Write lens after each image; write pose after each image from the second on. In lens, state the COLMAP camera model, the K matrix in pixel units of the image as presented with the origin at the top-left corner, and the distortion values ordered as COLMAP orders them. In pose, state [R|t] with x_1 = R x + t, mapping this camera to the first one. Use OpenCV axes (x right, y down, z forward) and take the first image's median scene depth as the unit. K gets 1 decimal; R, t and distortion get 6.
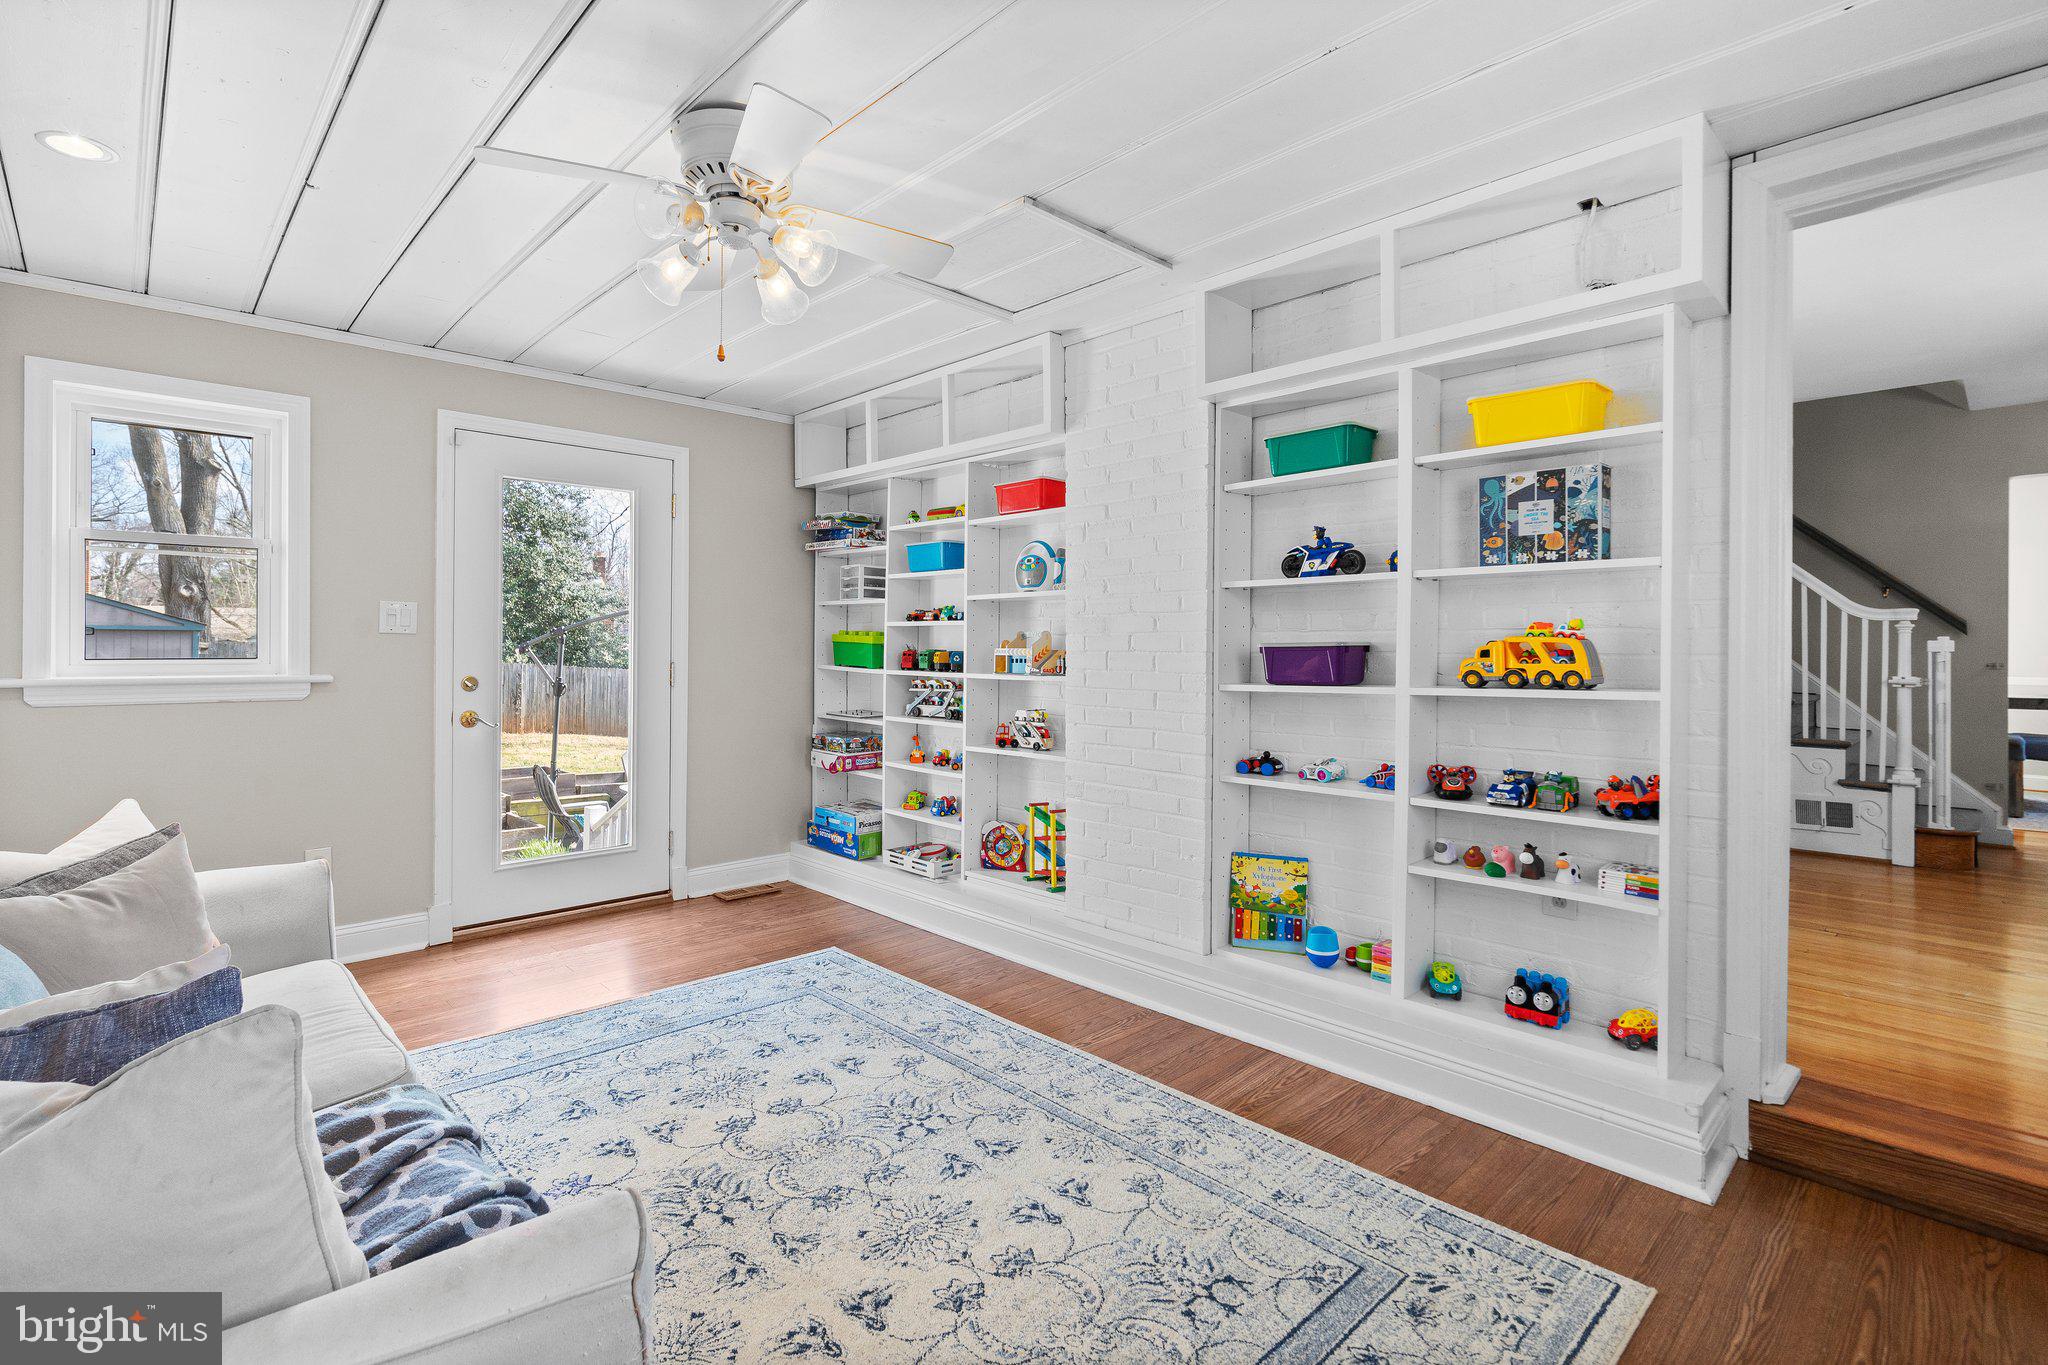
lens RADIAL K [[944.3, 0, 1023.9], [0, 944.3, 652.4], [0, 0, 1]] dist [-0.000478, 0.000316]
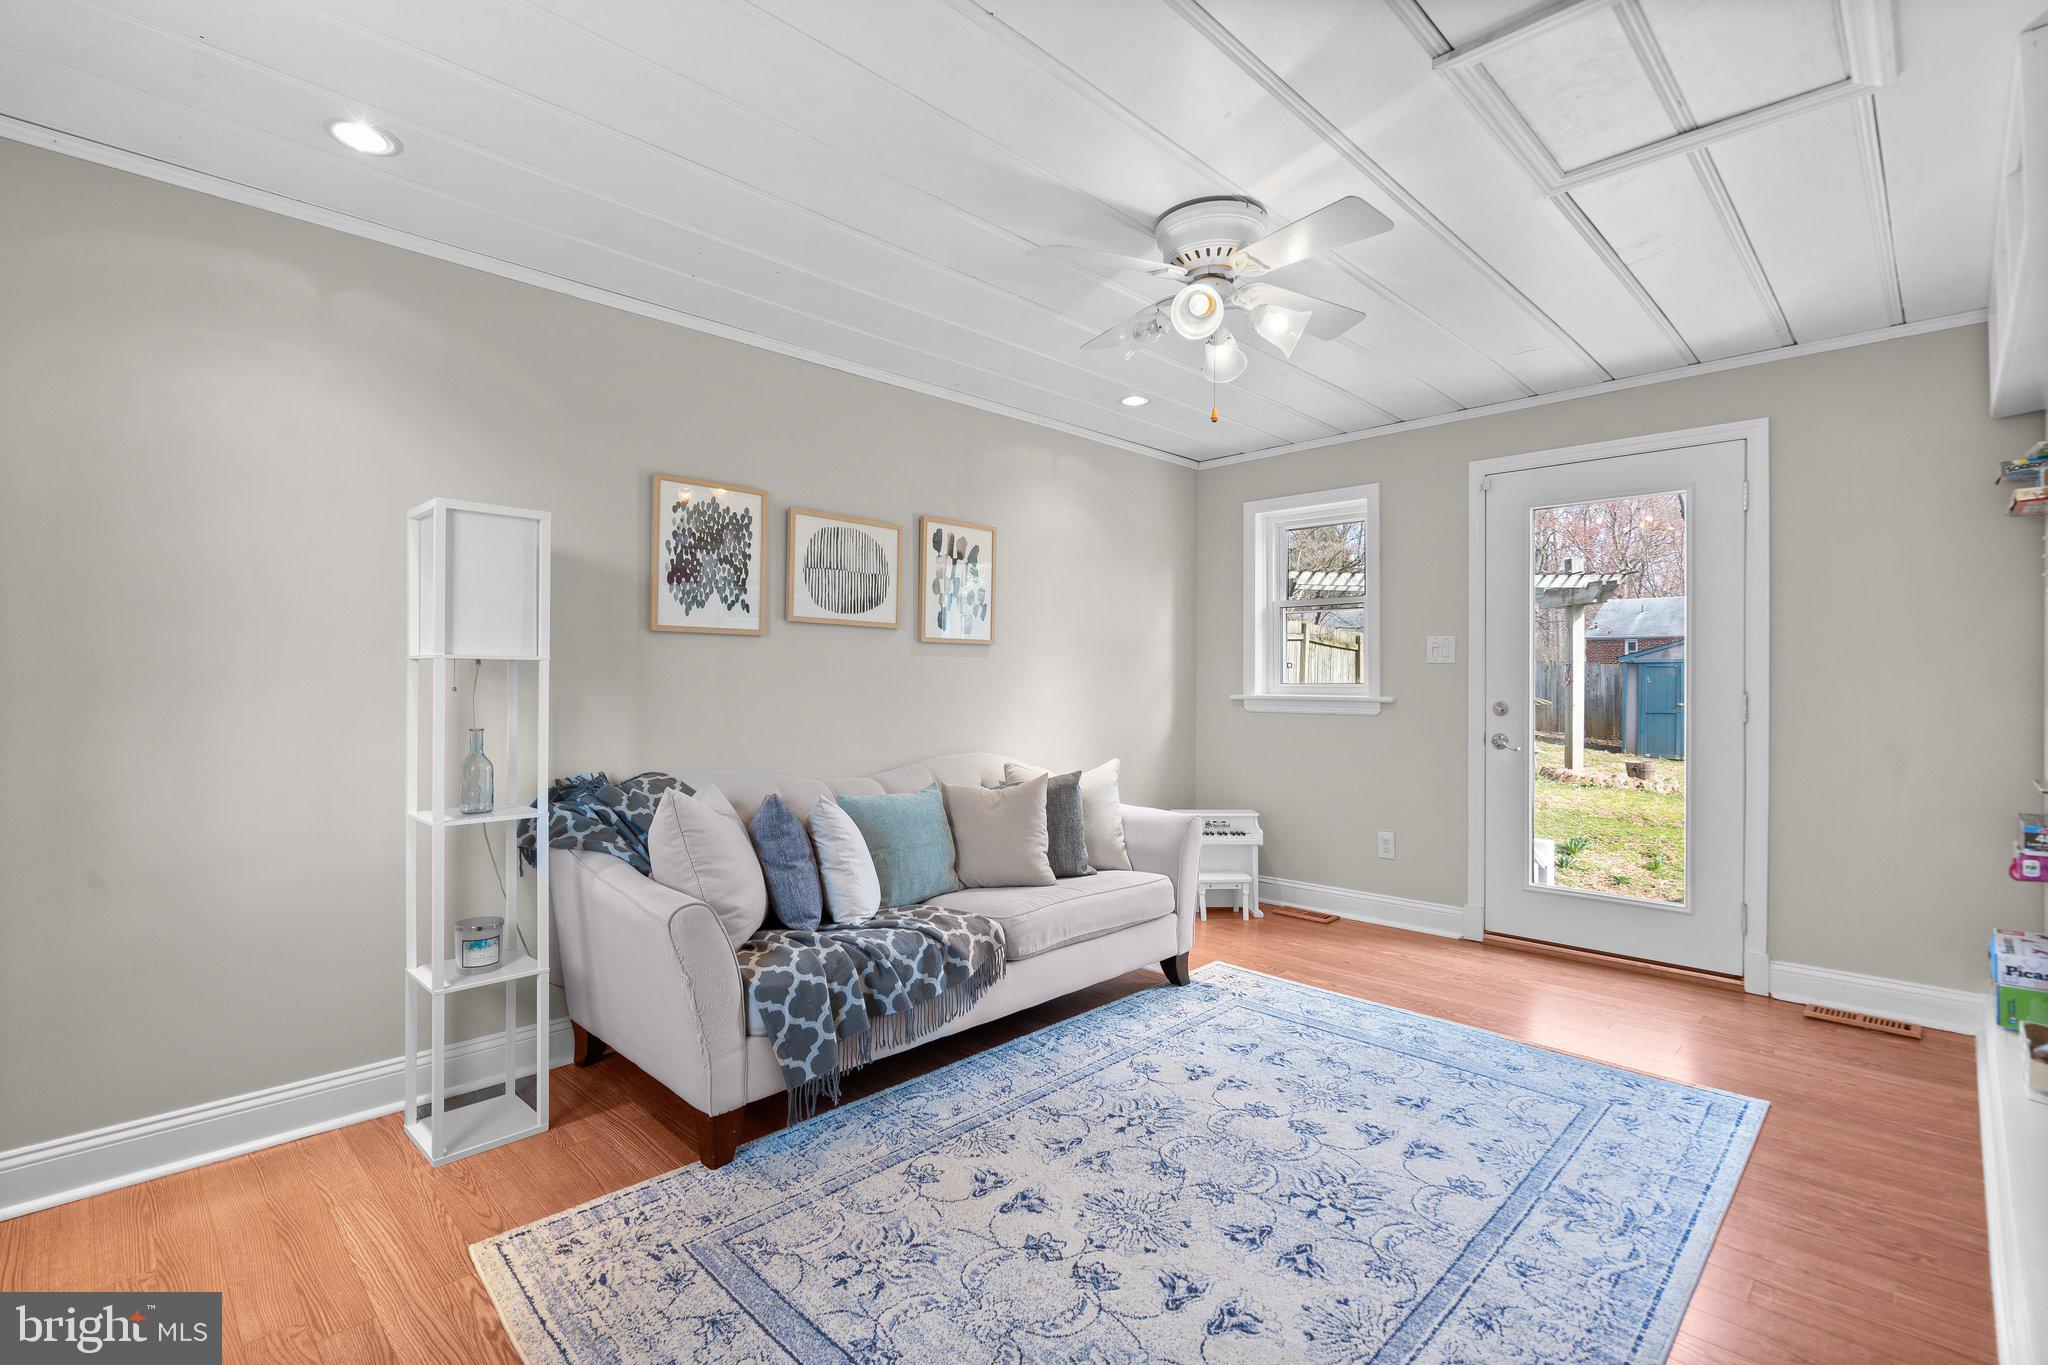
lens RADIAL K [[942.6, 0, 1015.6], [0, 942.6, 682.7], [0, 0, 1]] dist [-0.003063, 0.000551]
pose [[0.018142, 0.001144, -0.999835, 0.678563], [-0.003161, 0.999994, 0.001086, 0.005953], [0.999830, 0.003141, 0.018145, 0.610011]]
